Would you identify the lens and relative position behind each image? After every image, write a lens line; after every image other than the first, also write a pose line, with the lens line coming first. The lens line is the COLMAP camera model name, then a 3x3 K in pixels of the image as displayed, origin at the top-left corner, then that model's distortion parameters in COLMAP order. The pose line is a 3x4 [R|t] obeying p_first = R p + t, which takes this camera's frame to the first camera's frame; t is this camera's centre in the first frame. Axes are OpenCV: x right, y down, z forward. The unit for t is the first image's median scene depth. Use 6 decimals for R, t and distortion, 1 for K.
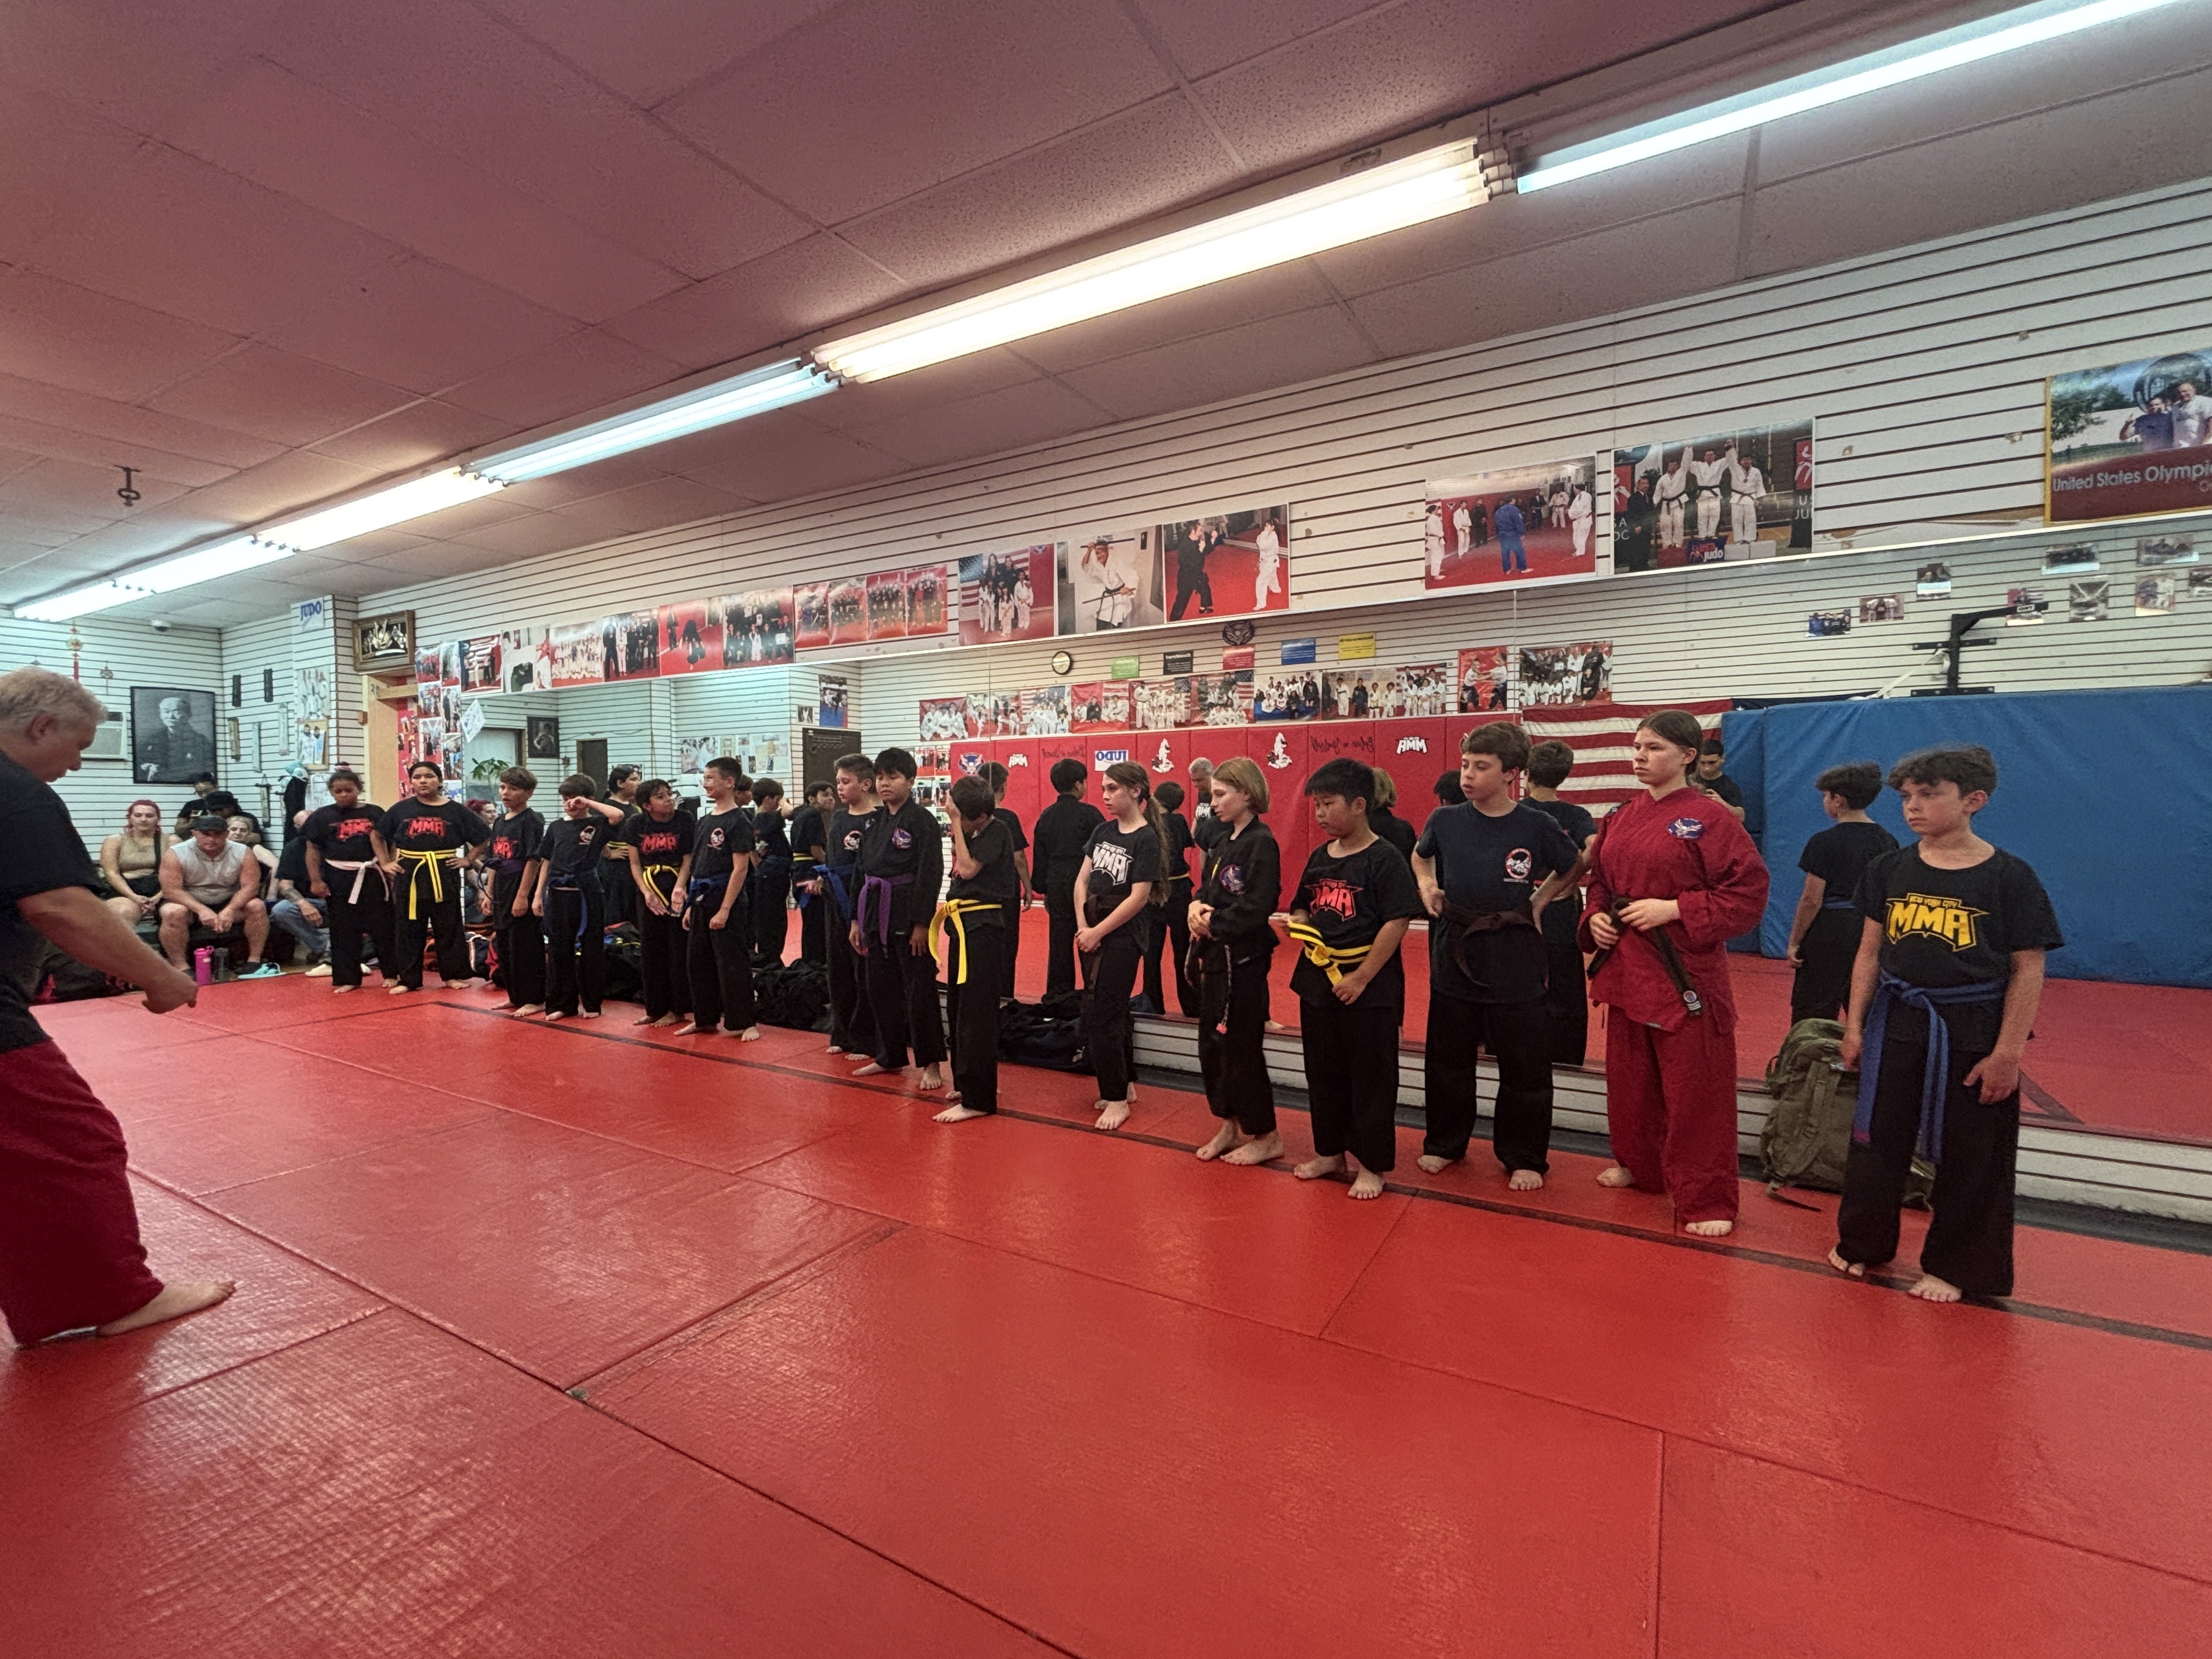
lens RADIAL K [[1005.6, 0, 1098.4], [0, 1005.6, 821.0], [0, 0, 1]] dist [-0.000819, -0.000220]
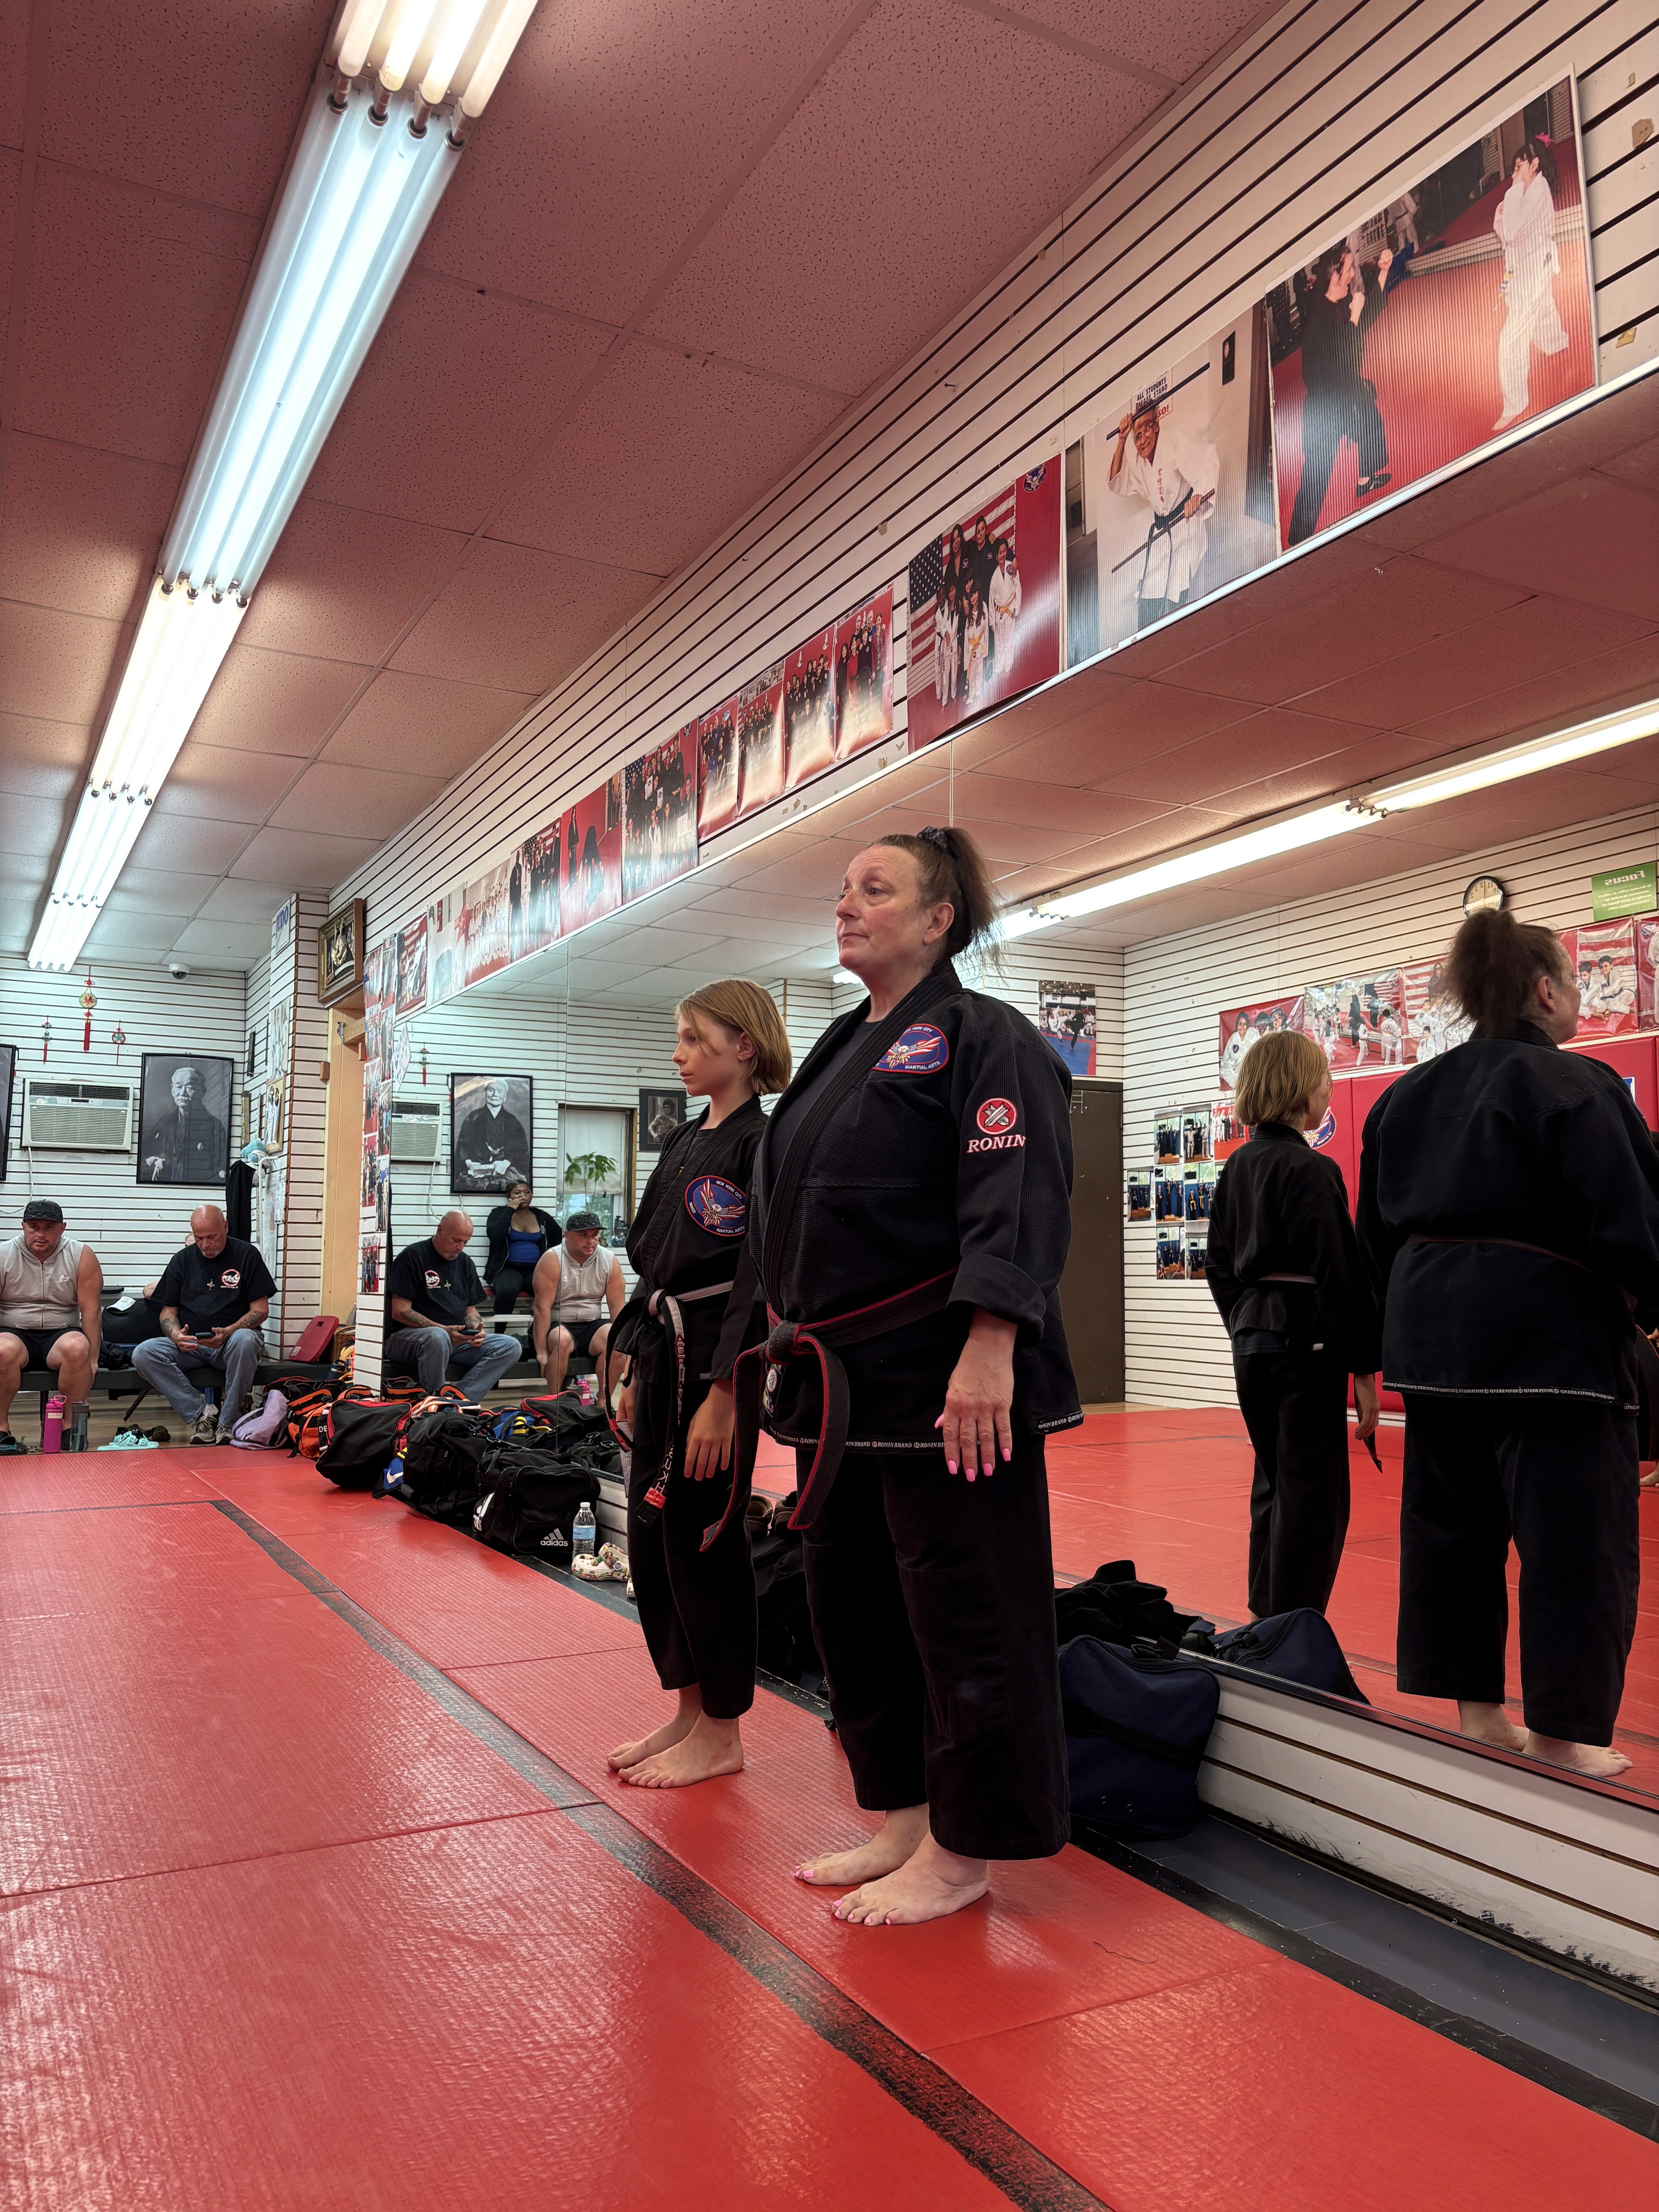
lens RADIAL K [[1674.1, 0, 837.7], [0, 1674.1, 1114.5], [0, 0, 1]] dist [0.011951, -0.002764]
pose [[0.851640, -0.039120, -0.522665, 0.134349], [-0.022648, 0.993532, -0.111267, 0.040946], [0.523637, 0.106597, 0.845246, 0.243302]]
